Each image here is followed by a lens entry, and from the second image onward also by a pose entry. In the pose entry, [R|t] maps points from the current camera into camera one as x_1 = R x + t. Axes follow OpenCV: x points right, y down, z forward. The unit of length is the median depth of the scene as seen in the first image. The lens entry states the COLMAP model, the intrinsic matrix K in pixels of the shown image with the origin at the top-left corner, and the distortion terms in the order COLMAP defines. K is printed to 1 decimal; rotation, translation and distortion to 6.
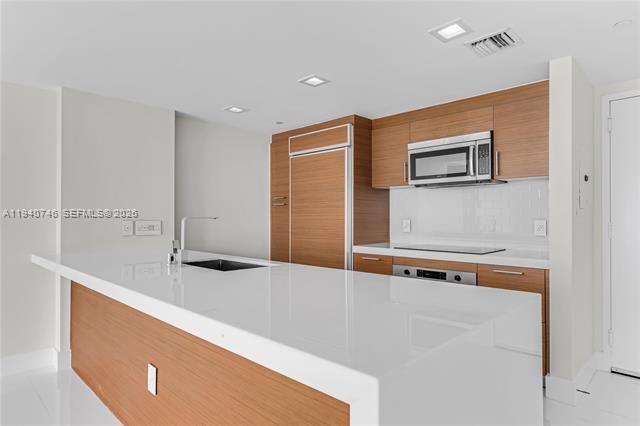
lens RADIAL K [[343.6, 0, 325.0], [0, 343.6, 215.6], [0, 0, 1]] dist [0.001539, 0.000681]
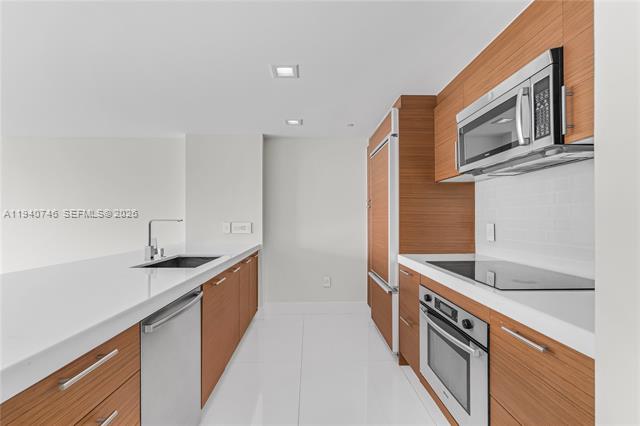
lens RADIAL K [[290.6, 0, 318.1], [0, 290.6, 219.6], [0, 0, 1]] dist [-0.001046, 0.000262]
pose [[0.719654, 0.000864, -0.694333, 0.429858], [0.003471, 0.999982, 0.004842, -0.000539], [0.694324, -0.005895, 0.719638, 0.367253]]
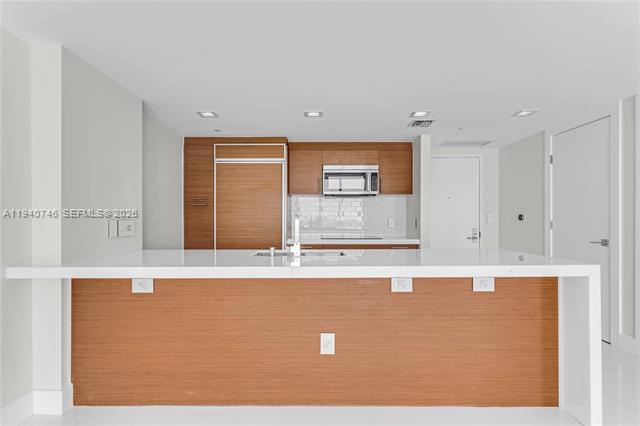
lens RADIAL K [[290.6, 0, 318.1], [0, 290.6, 219.6], [0, 0, 1]] dist [-0.001046, 0.000262]
pose [[0.760905, -0.003638, 0.648853, -0.533892], [-0.003127, 0.999952, 0.009273, 0.004142], [-0.648855, -0.009085, 0.760858, 0.093072]]
